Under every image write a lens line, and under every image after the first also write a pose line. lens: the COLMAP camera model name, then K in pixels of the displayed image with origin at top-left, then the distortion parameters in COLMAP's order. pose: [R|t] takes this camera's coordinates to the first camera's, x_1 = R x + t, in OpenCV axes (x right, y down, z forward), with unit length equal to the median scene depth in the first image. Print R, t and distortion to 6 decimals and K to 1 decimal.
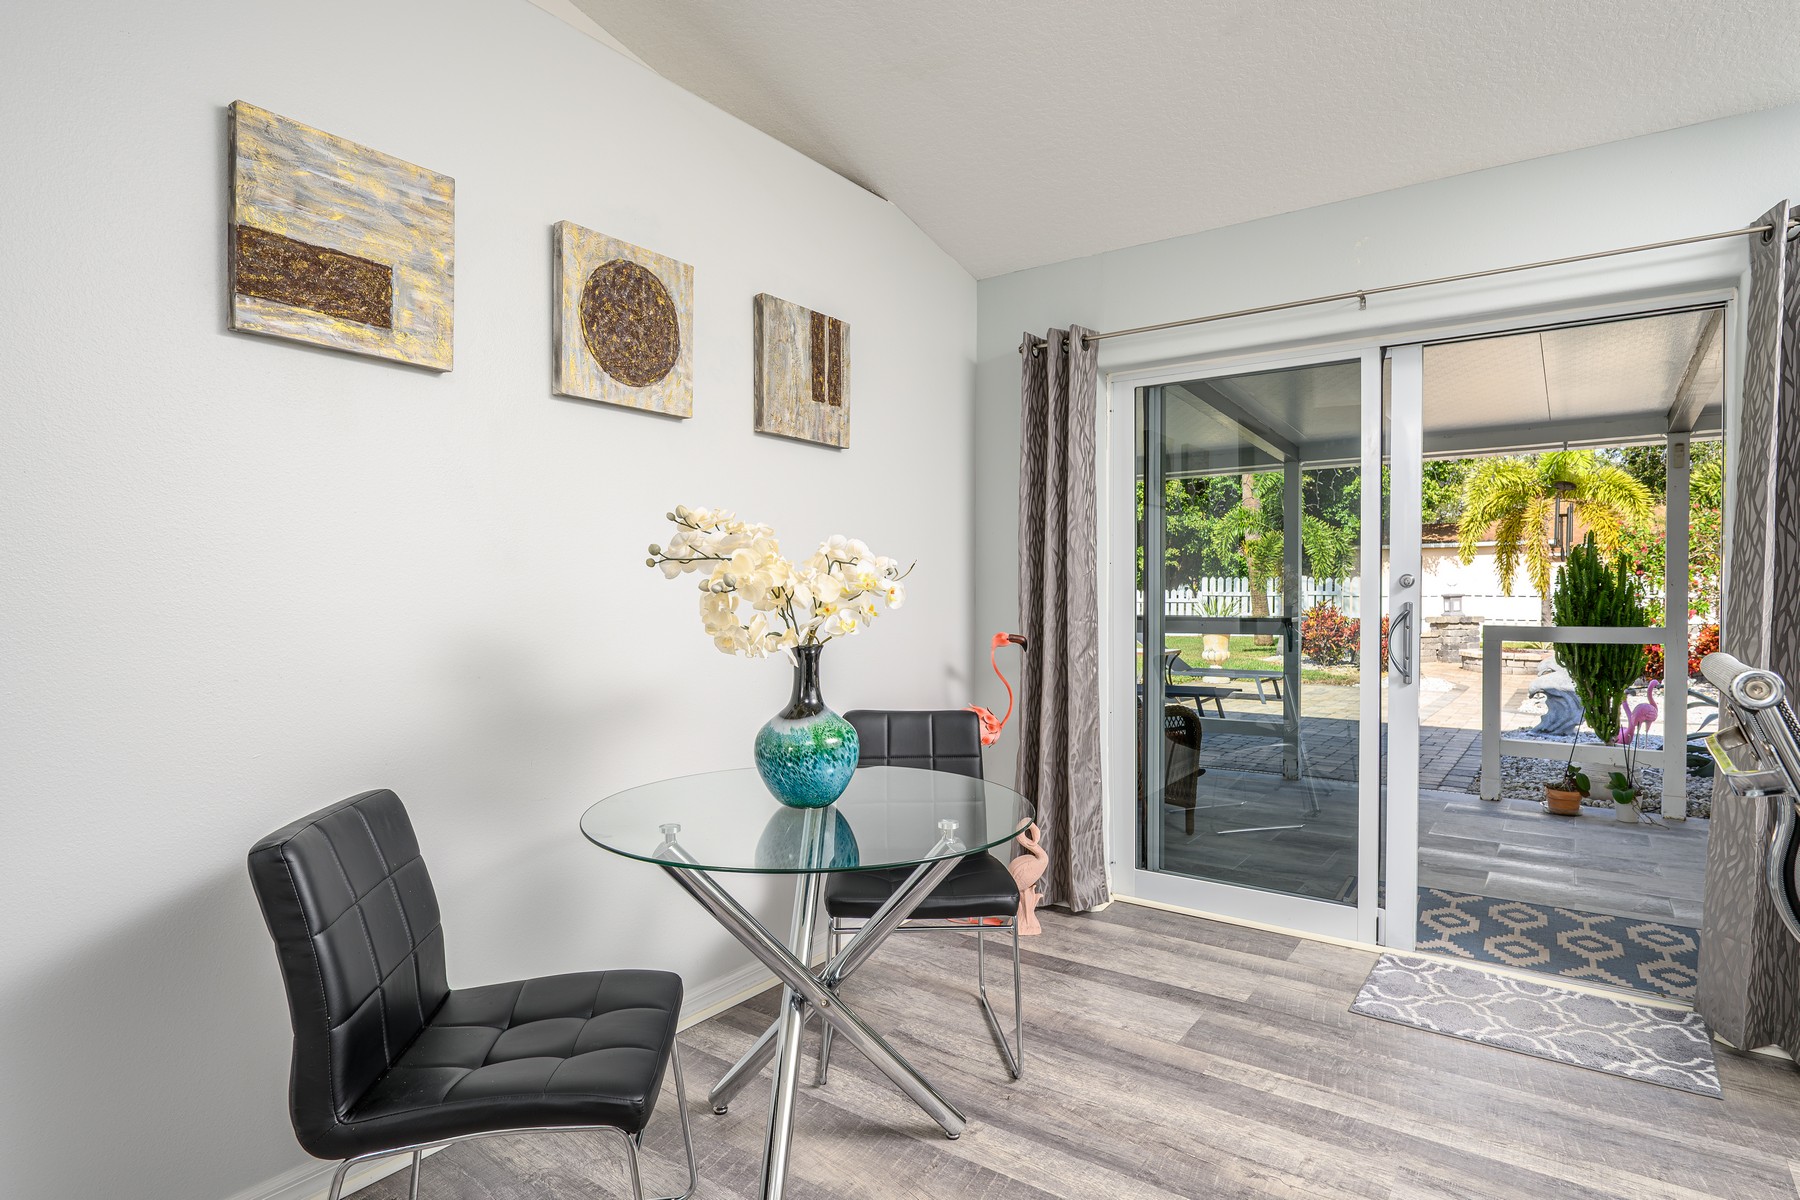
lens RADIAL K [[919.8, 0, 904.7], [0, 919.8, 616.1], [0, 0, 1]] dist [-0.011011, -0.001464]
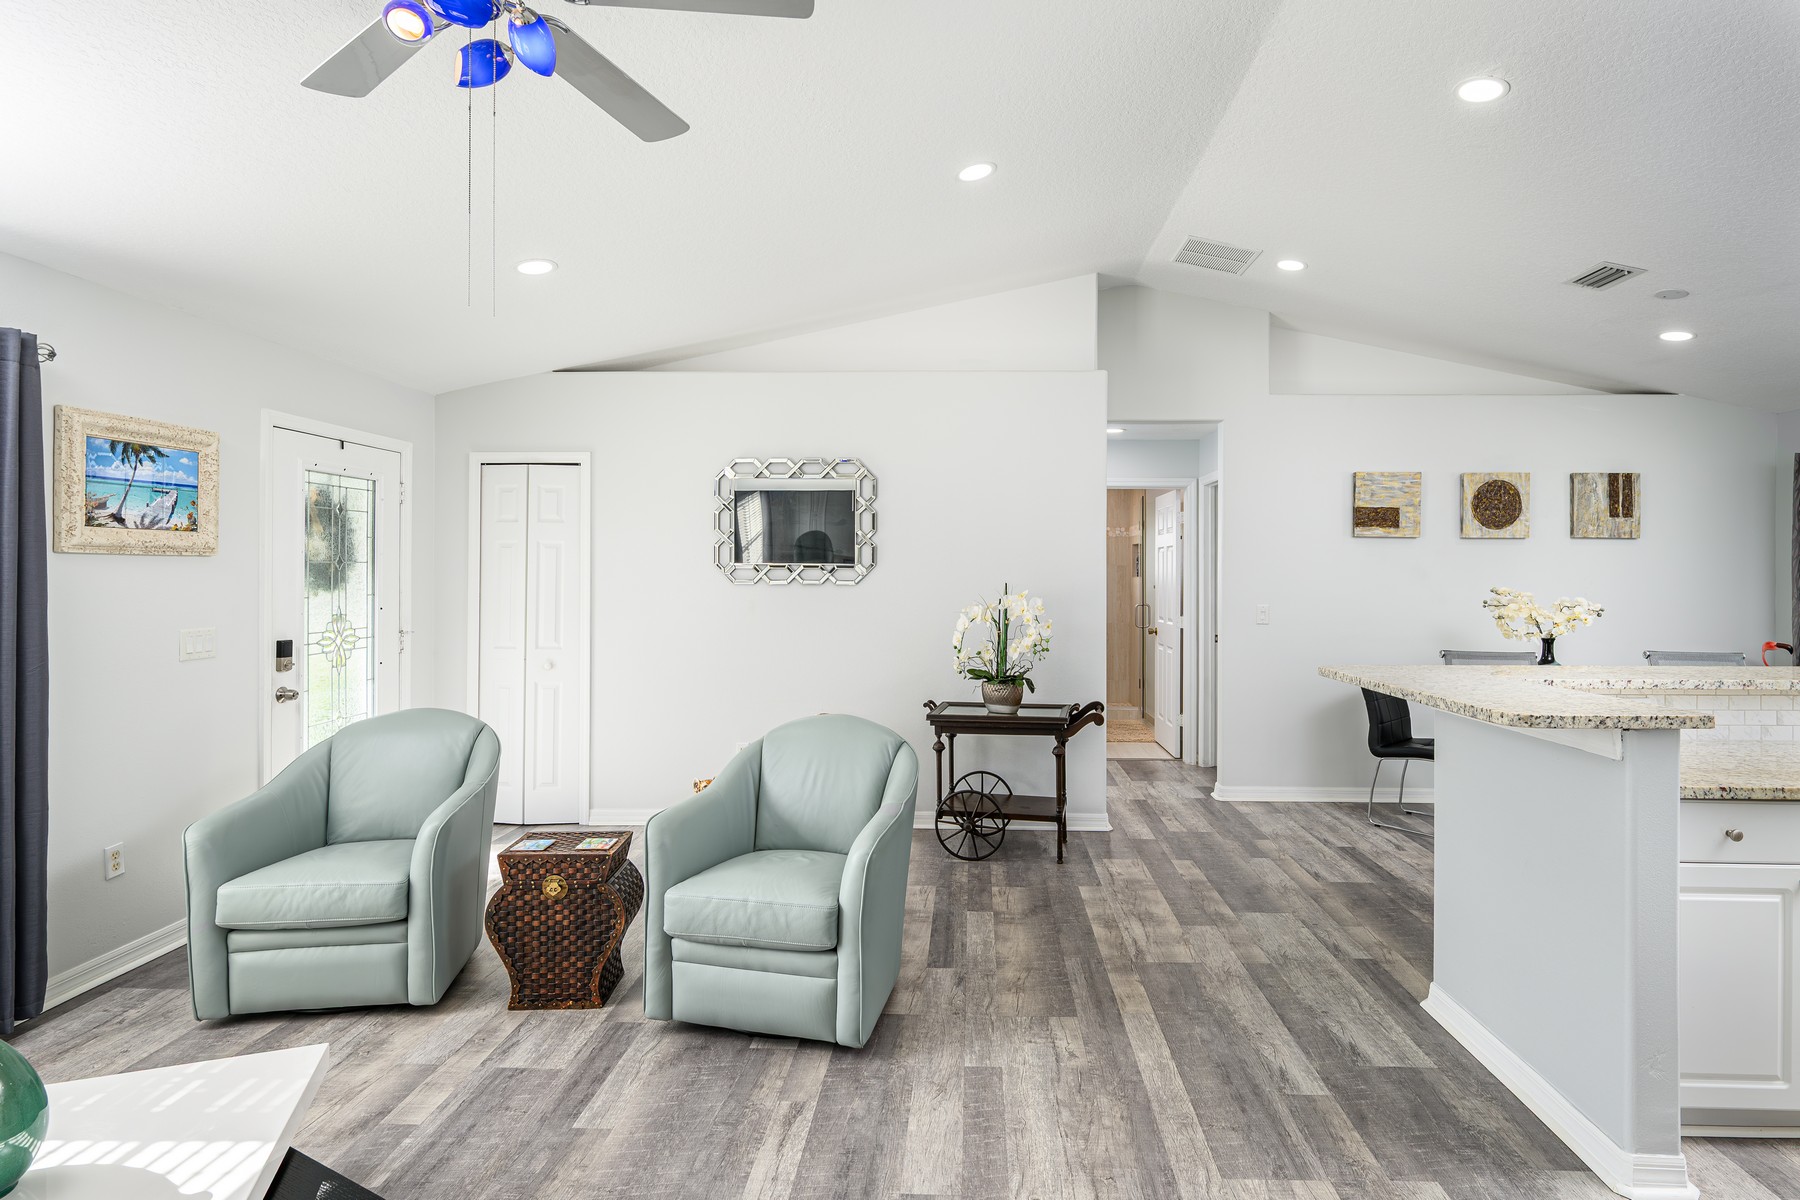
lens RADIAL K [[894.5, 0, 940.7], [0, 894.5, 566.0], [0, 0, 1]] dist [0.001281, 0.000558]
pose [[0.532609, -0.004234, -0.846351, 0.775714], [-0.024984, 0.999473, -0.020722, -0.053381], [0.845993, 0.032182, 0.532222, -1.268429]]
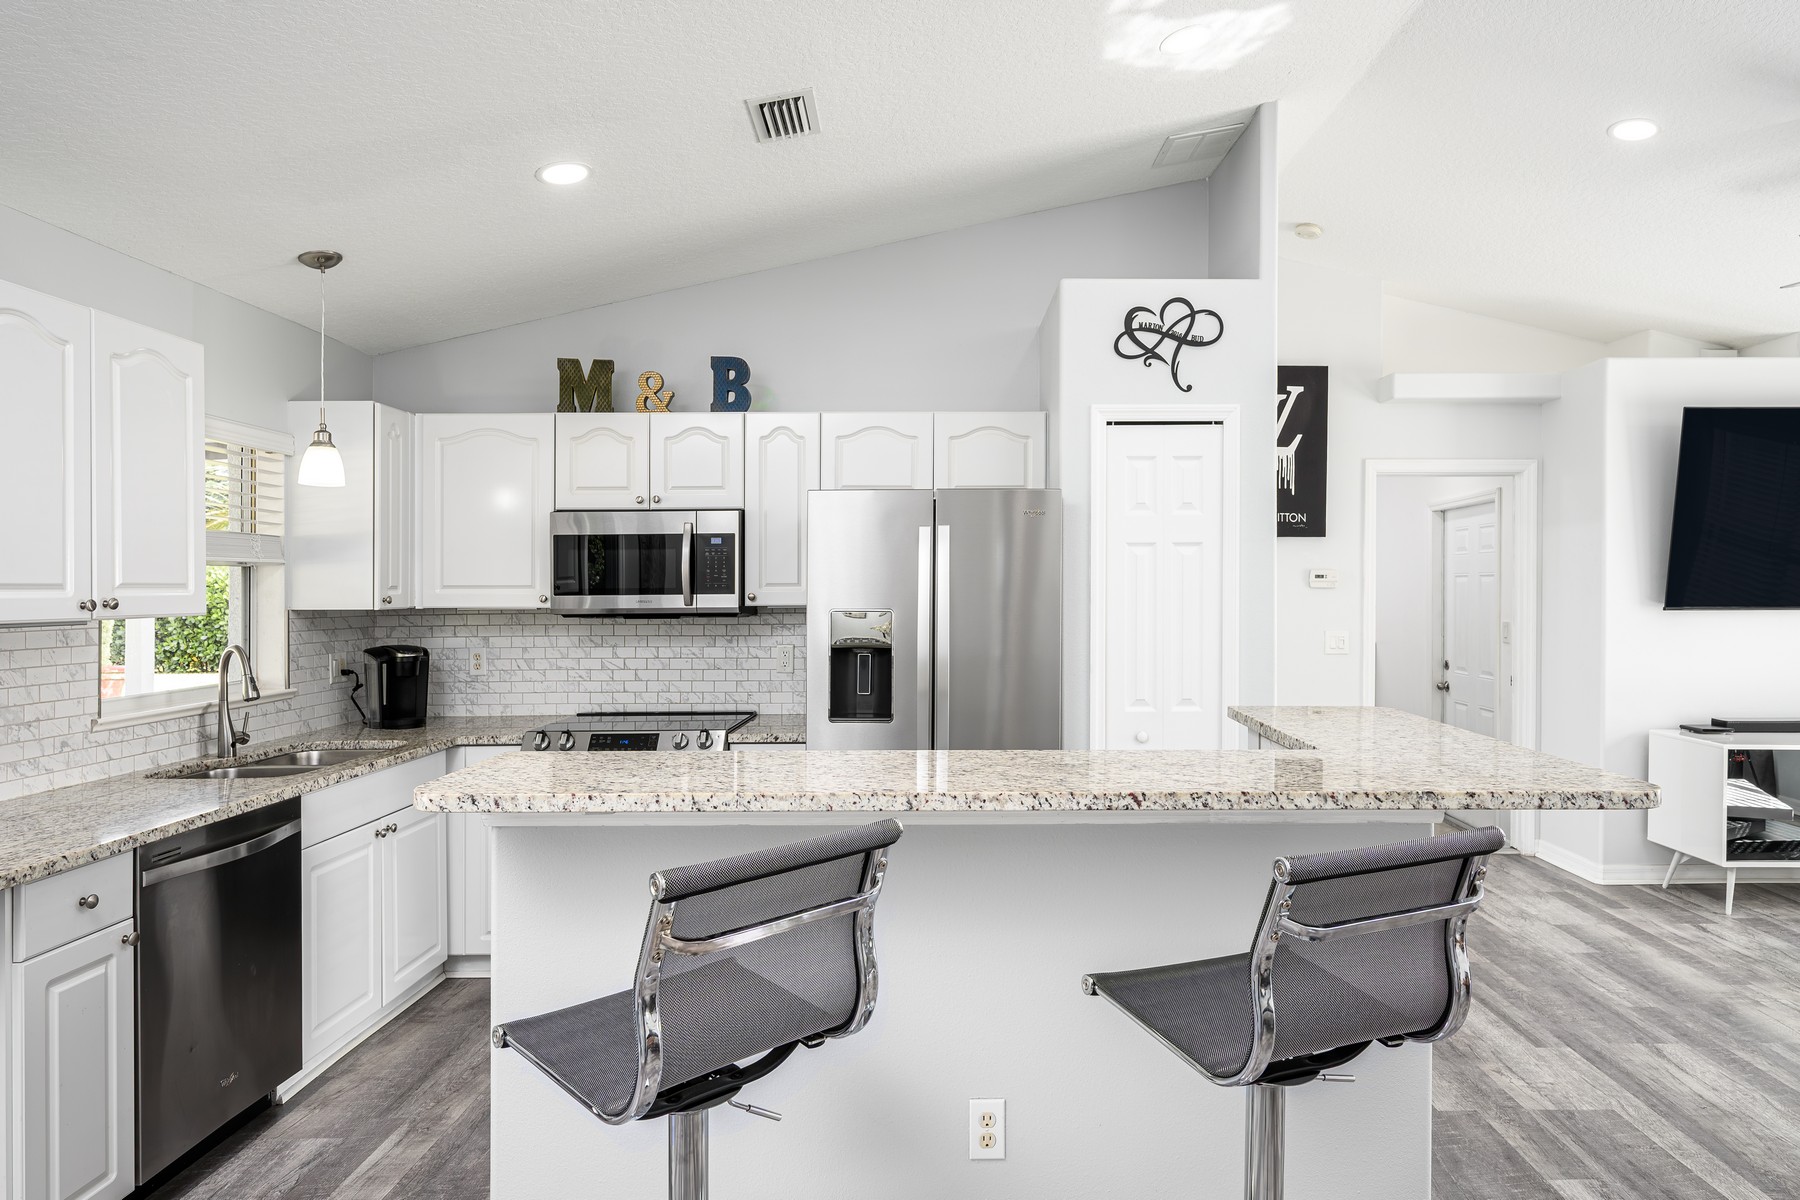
lens RADIAL K [[1082.8, 0, 1012.7], [0, 1082.8, 599.3], [0, 0, 1]] dist [-0.004251, -0.002458]
pose [[-0.619333, -0.006929, 0.785098, -0.214023], [0.023247, 0.999361, 0.027159, -0.102823], [-0.784785, 0.035071, -0.618776, 0.472304]]
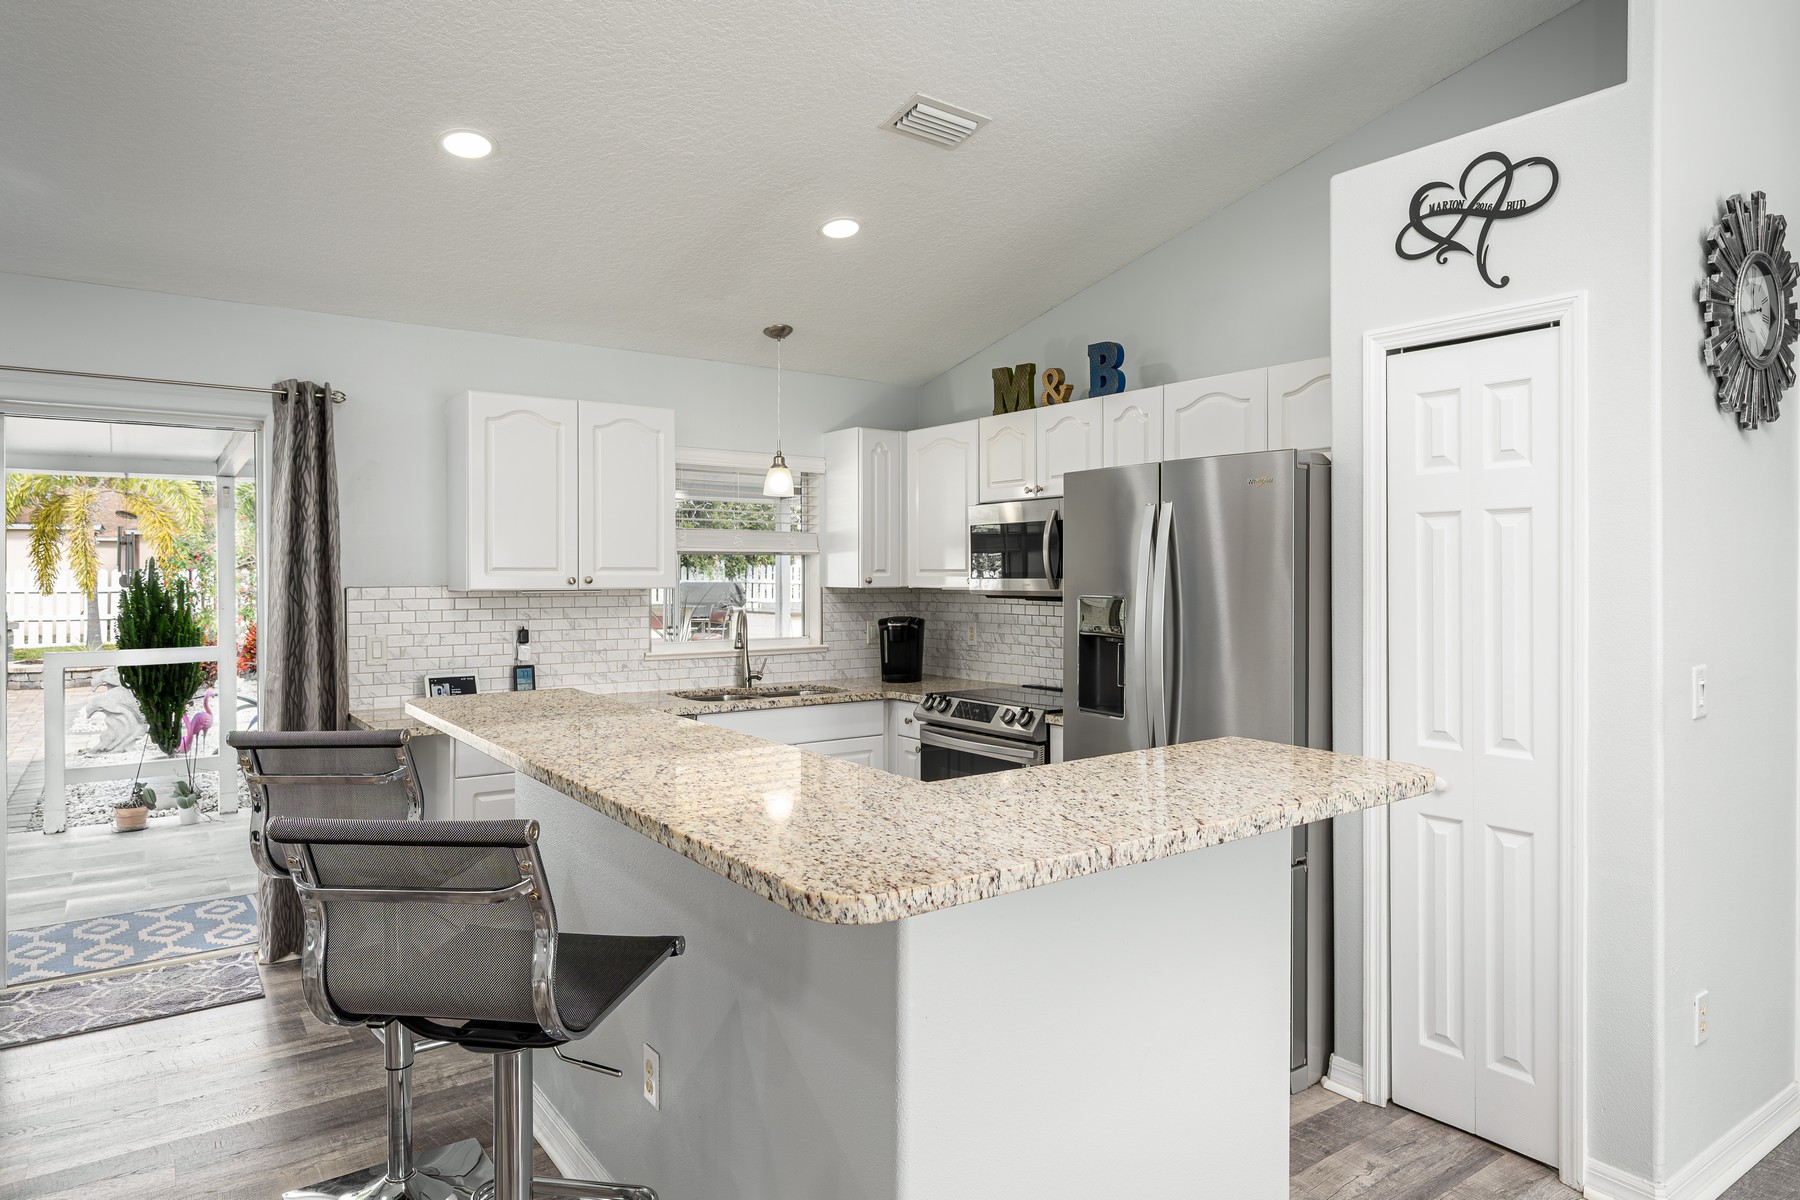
lens RADIAL K [[1103.3, 0, 911.6], [0, 1103.3, 573.3], [0, 0, 1]] dist [-0.003369, 0.002531]
pose [[0.307578, -0.001483, 0.951522, -0.338922], [0.022928, 0.999720, -0.005854, -0.081855], [-0.951246, 0.023617, 0.307526, -0.403788]]
